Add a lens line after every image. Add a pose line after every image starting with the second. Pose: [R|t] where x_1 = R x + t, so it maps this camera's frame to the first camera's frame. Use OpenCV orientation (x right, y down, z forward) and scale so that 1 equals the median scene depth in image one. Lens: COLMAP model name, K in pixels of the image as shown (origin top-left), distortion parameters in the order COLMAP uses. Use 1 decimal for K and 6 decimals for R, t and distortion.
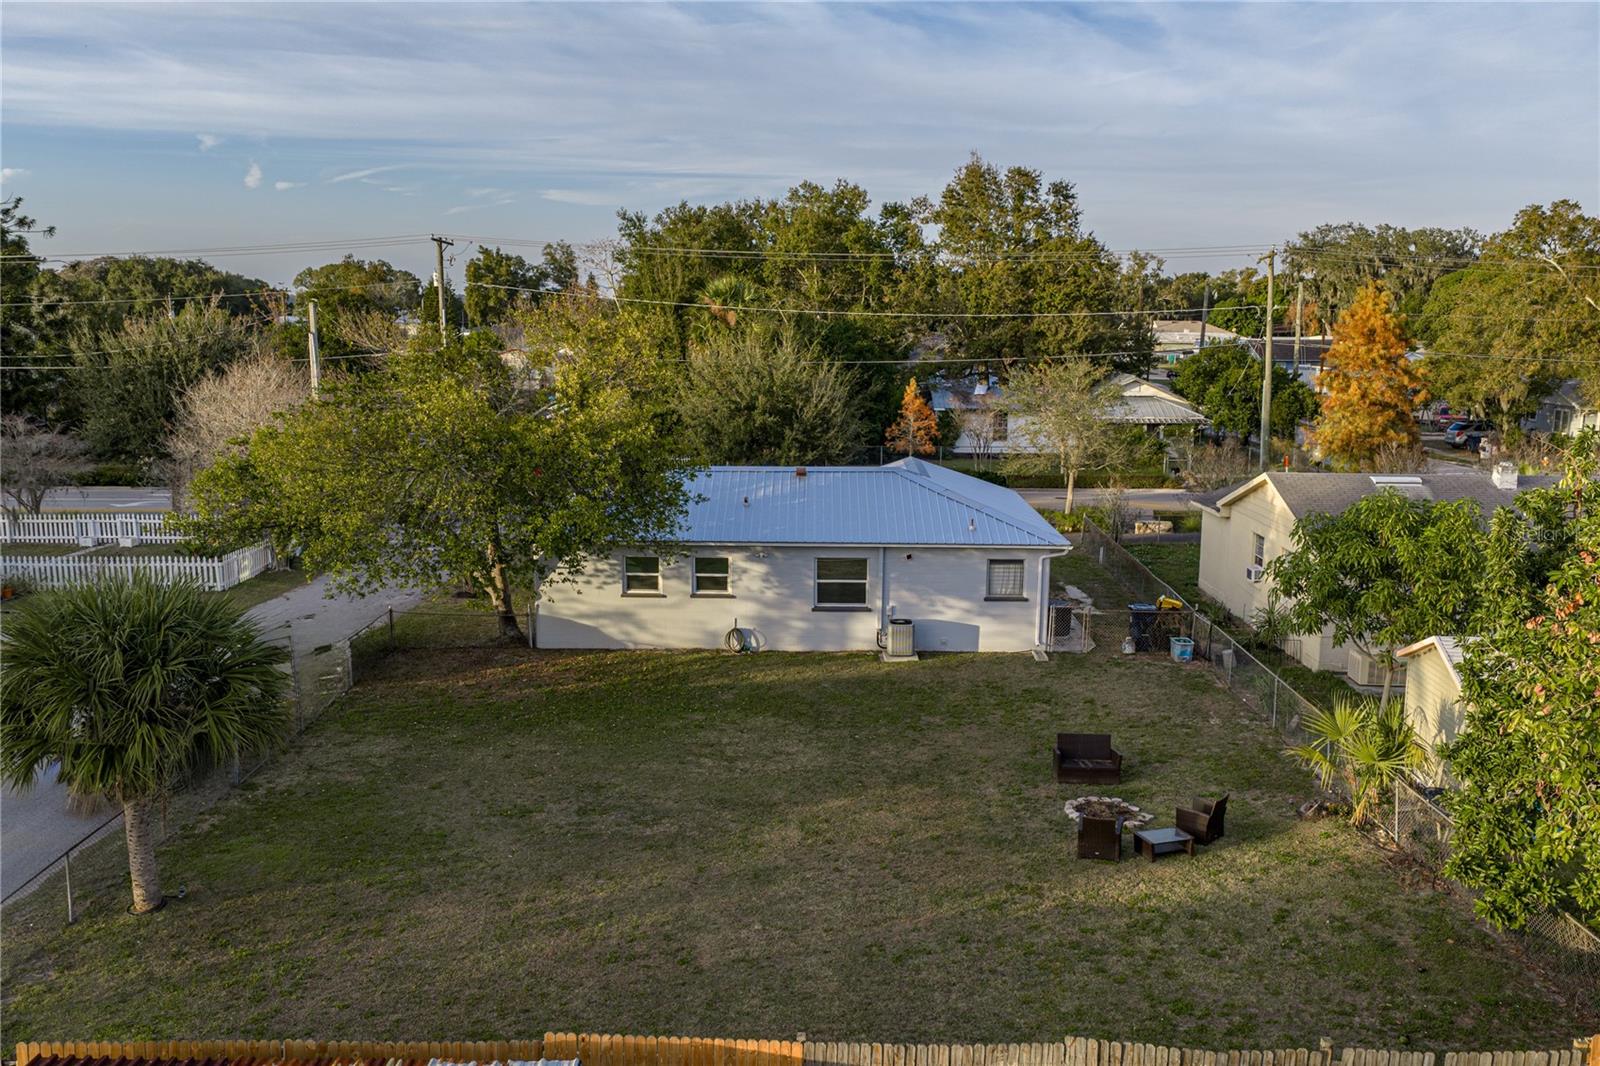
lens RADIAL K [[1337.5, 0, 797.5], [0, 1337.5, 535.2], [0, 0, 1]] dist [0.020226, -0.037468]
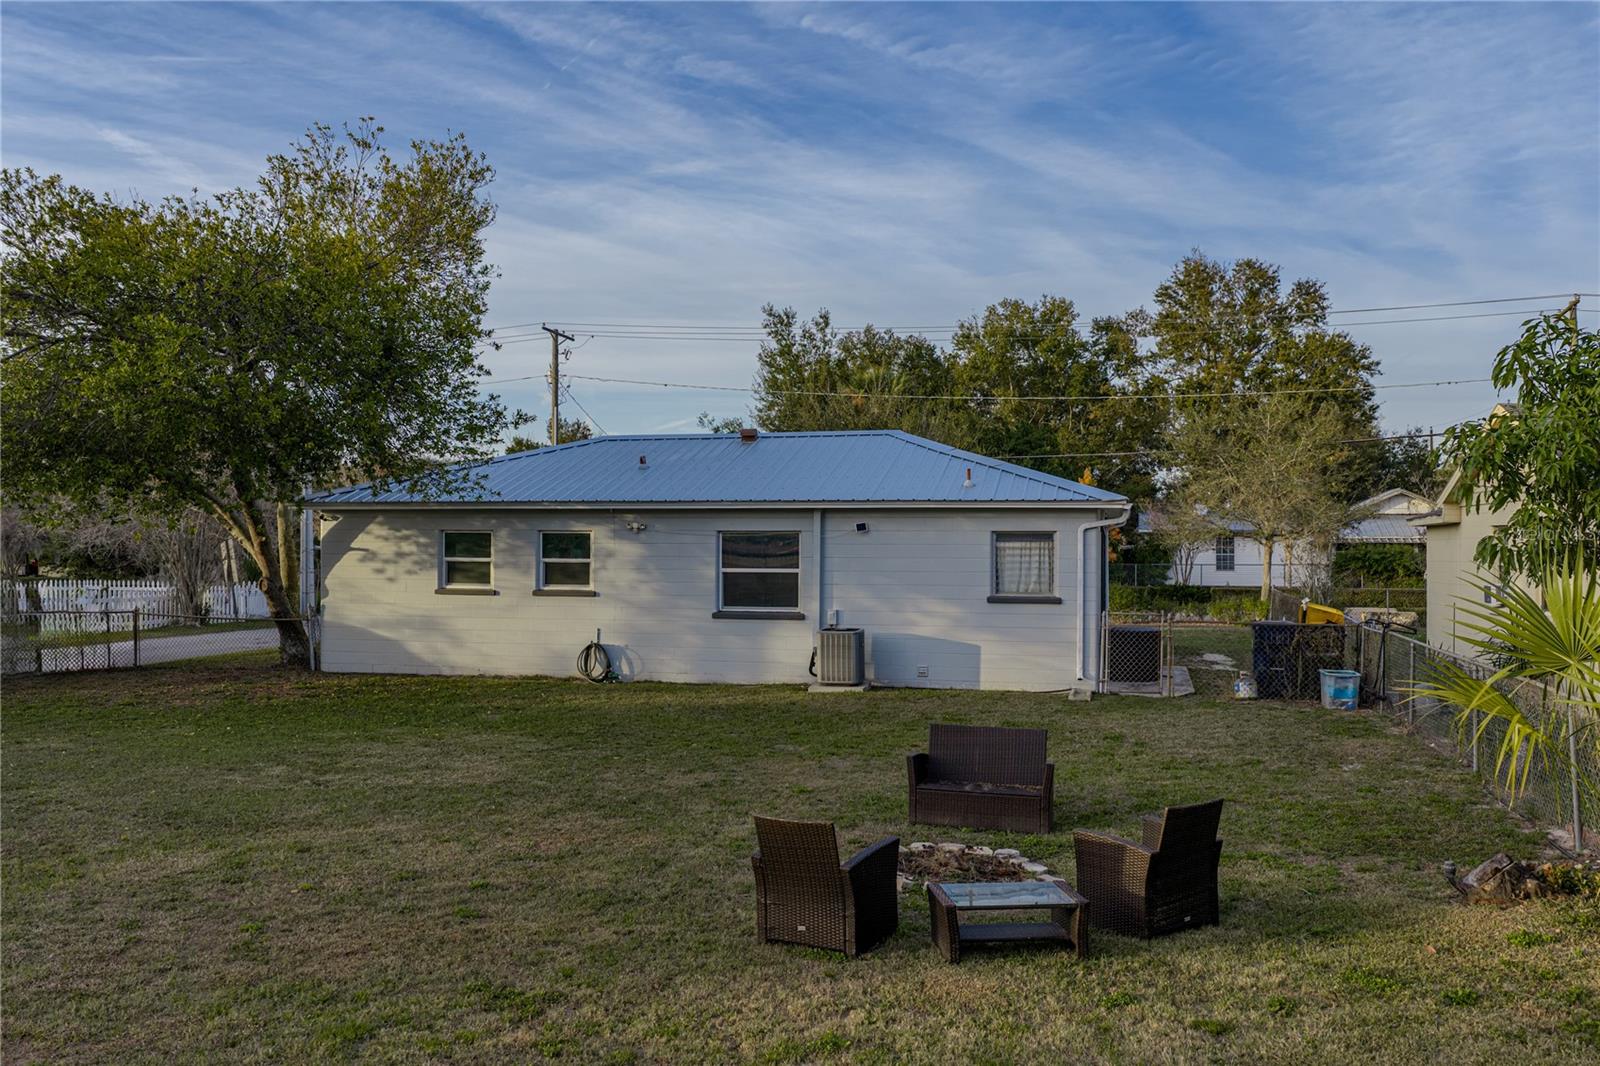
lens RADIAL K [[1337.5, 0, 799.1], [0, 1337.5, 532.7], [0, 0, 1]] dist [0.020226, -0.037468]
pose [[0.975867, -0.003084, -0.218346, 0.186855], [-0.034223, 0.985384, -0.166874, 0.120249], [0.215669, 0.170319, 0.961498, 0.399006]]
